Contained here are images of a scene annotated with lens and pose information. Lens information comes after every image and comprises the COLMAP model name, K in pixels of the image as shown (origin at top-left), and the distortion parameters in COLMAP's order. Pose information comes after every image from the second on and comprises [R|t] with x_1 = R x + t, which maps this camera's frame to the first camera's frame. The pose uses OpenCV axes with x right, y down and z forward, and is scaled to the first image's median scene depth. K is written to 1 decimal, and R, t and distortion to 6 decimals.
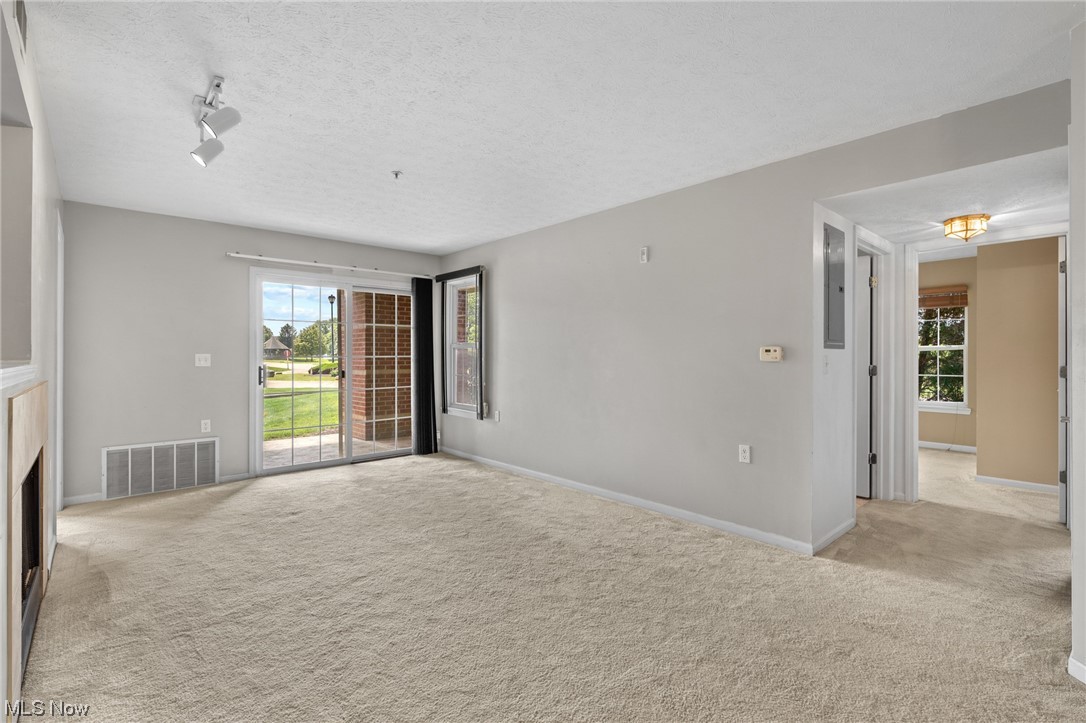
lens RADIAL K [[496.1, 0, 544.7], [0, 496.1, 358.0], [0, 0, 1]] dist [0.000966, 0.000130]
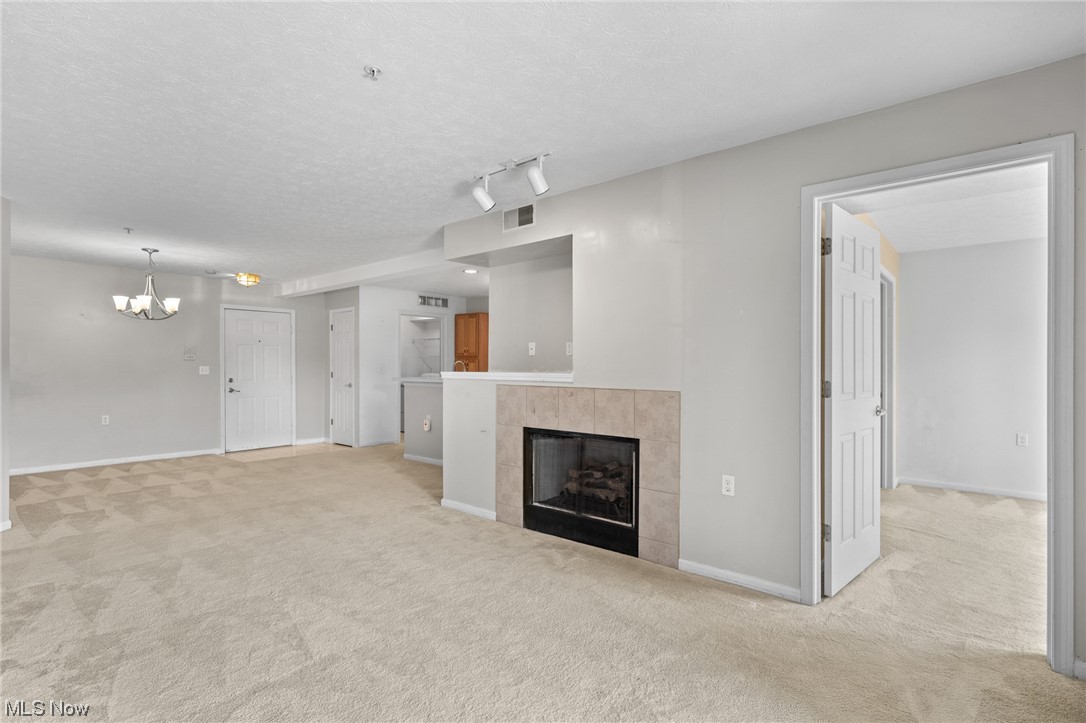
lens RADIAL K [[528.5, 0, 545.9], [0, 528.5, 365.5], [0, 0, 1]] dist [0.002405, -0.000303]
pose [[-0.990321, -0.005153, -0.138698, -0.260611], [-0.005216, 0.999986, 0.000095, -0.005778], [0.138696, 0.000818, -0.990335, 1.038083]]
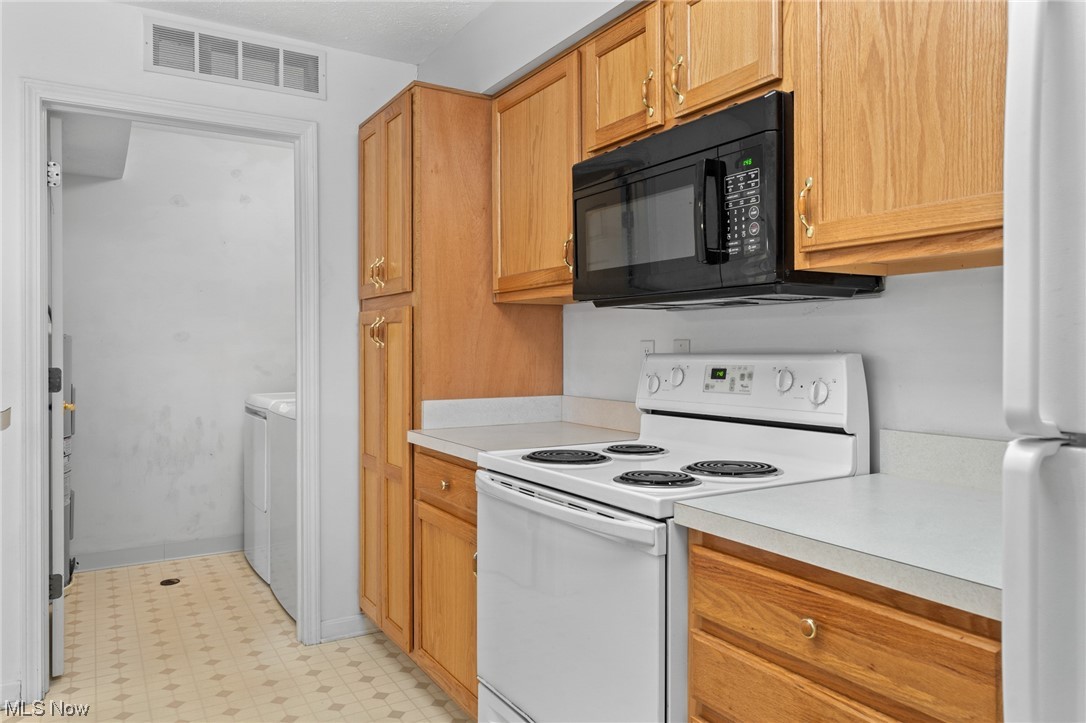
lens RADIAL K [[742.1, 0, 544.1], [0, 742.1, 343.3], [0, 0, 1]] dist [0.003227, -0.001358]
pose [[-0.982362, 0.001589, 0.186984, -0.453310], [0.001361, 0.999998, -0.001351, 0.001047], [-0.186986, -0.001073, -0.982362, -0.154879]]
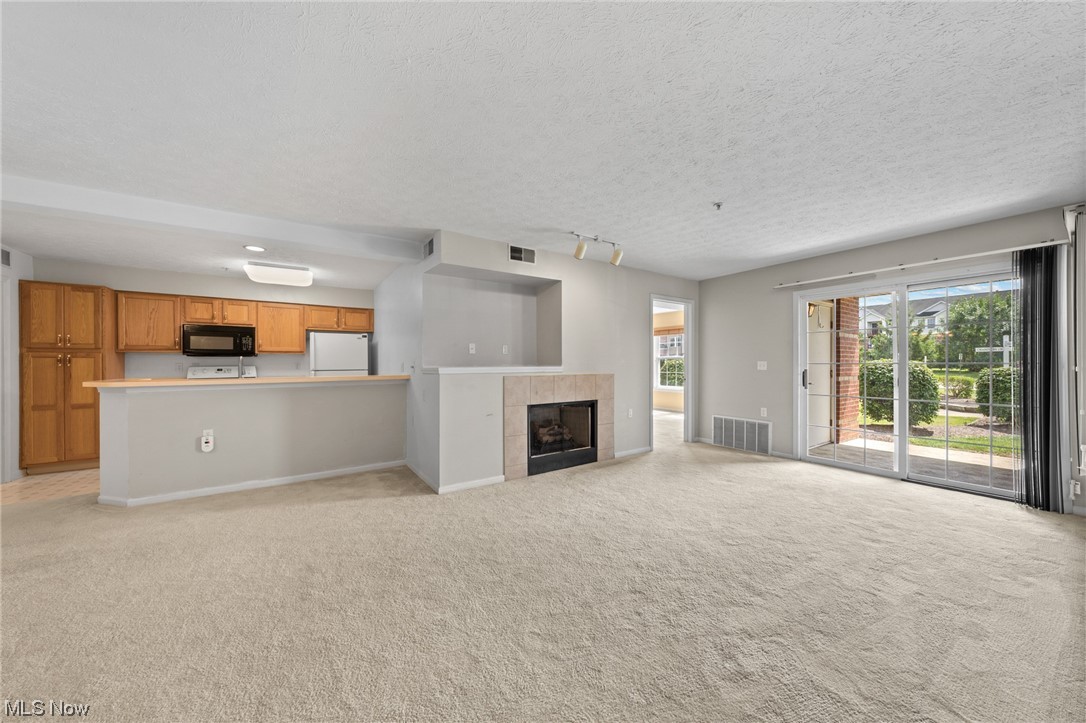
lens RADIAL K [[369.9, 0, 546.1], [0, 369.9, 362.5], [0, 0, 1]] dist [-0.002385, 0.000054]
pose [[-0.137440, -0.000080, -0.990510, 0.376944], [-0.000388, 1.000000, -0.000027, -0.003757], [0.990510, 0.000381, -0.137440, 0.446238]]
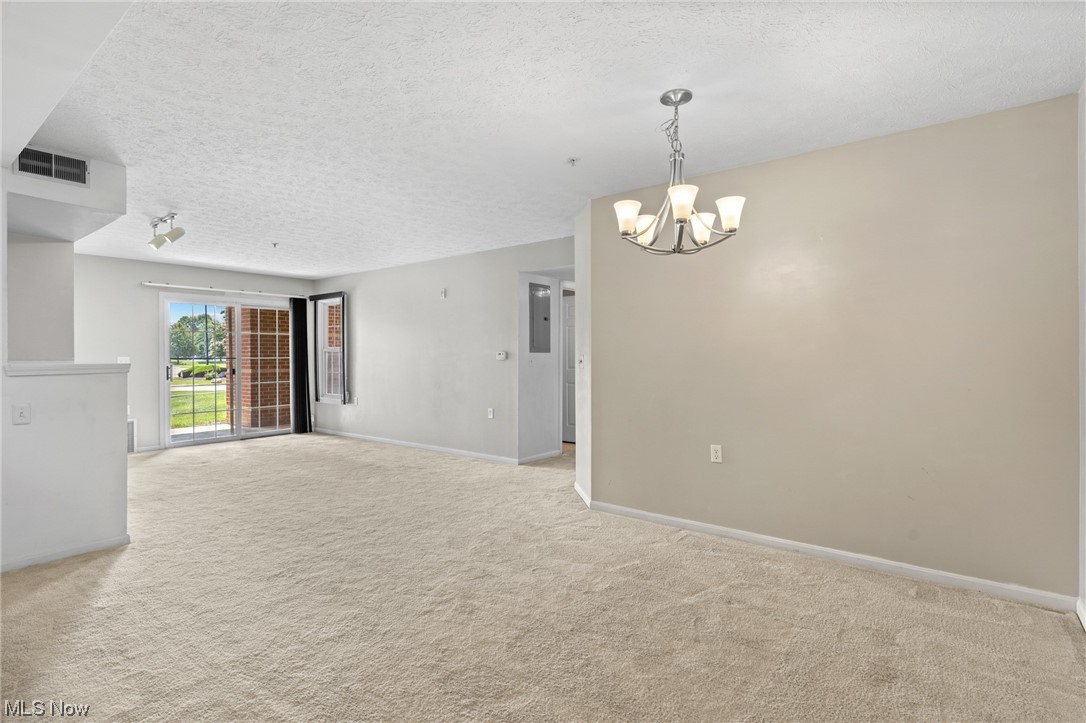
lens RADIAL K [[526.5, 0, 543.0], [0, 526.5, 361.5], [0, 0, 1]] dist [0.000832, -0.000058]
pose [[0.985421, -0.005643, 0.170037, 0.164181], [0.004782, 0.999974, 0.005477, 0.001711], [-0.170064, -0.004584, 0.985422, -0.514758]]
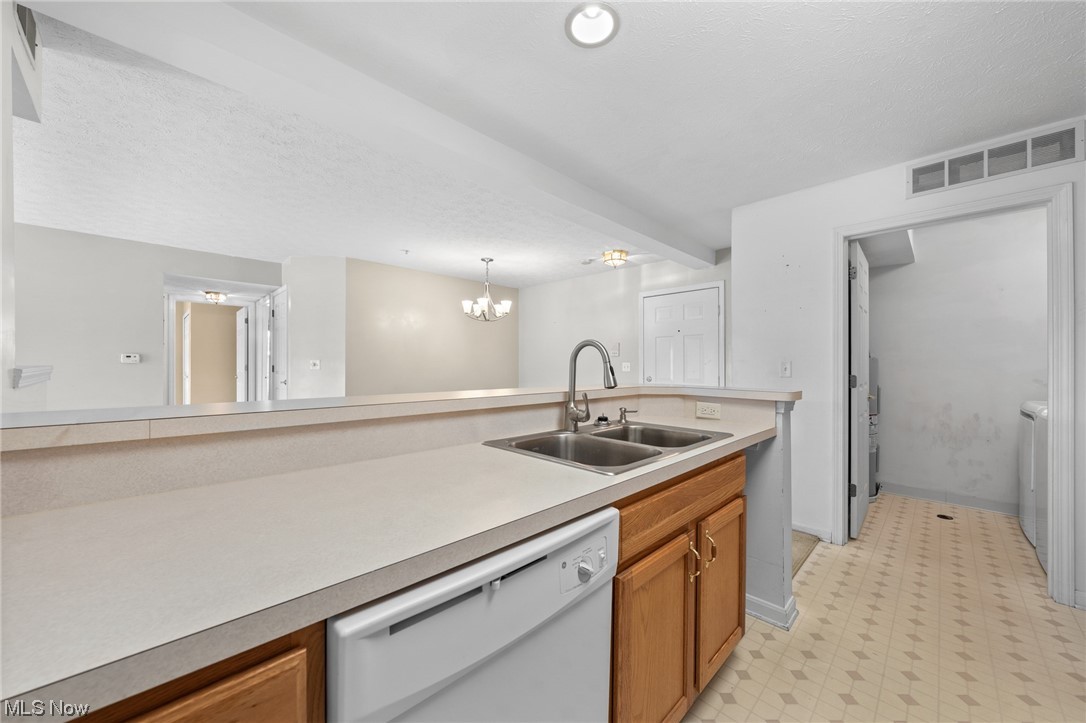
lens RADIAL K [[397.0, 0, 545.6], [0, 397.0, 363.7], [0, 0, 1]] dist [-0.002252, -0.000188]
pose [[-0.049213, -0.001519, 0.998787, -0.522115], [-0.002543, 0.999996, 0.001395, 0.002196], [-0.998785, -0.002471, -0.049217, -0.168239]]
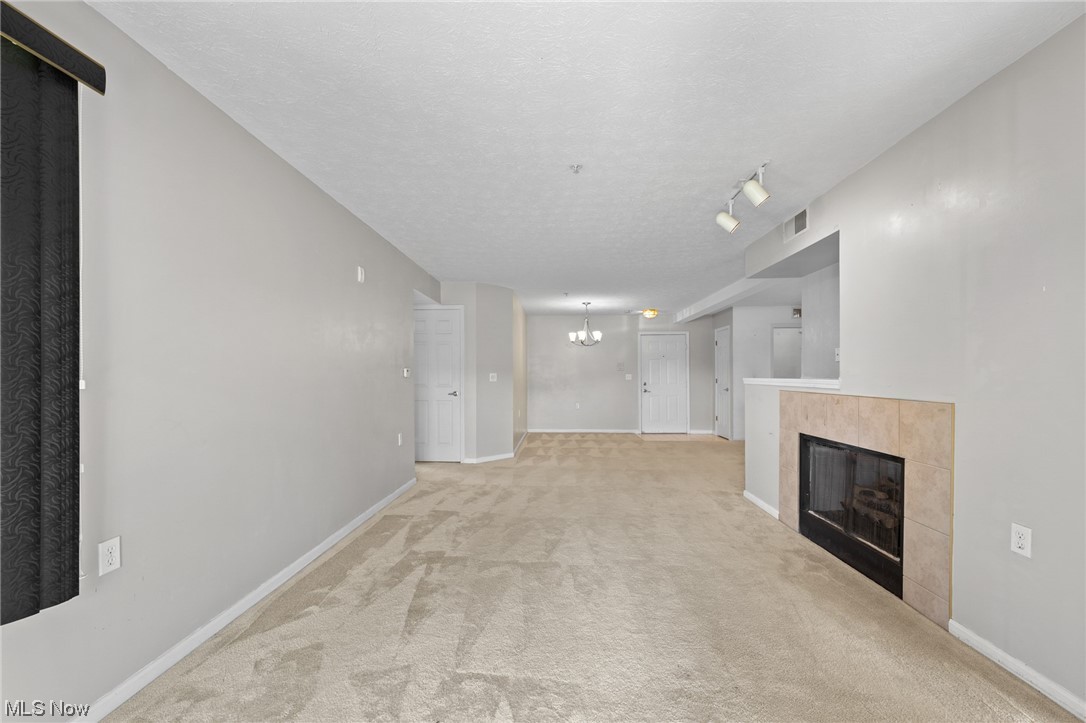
lens RADIAL K [[426.1, 0, 546.7], [0, 426.1, 376.7], [0, 0, 1]] dist [-0.001871, -0.000275]
pose [[-0.721955, -0.004945, 0.691923, -0.487437], [0.000714, 0.999969, 0.007892, -0.003490], [-0.691940, 0.006192, -0.721929, 0.980511]]
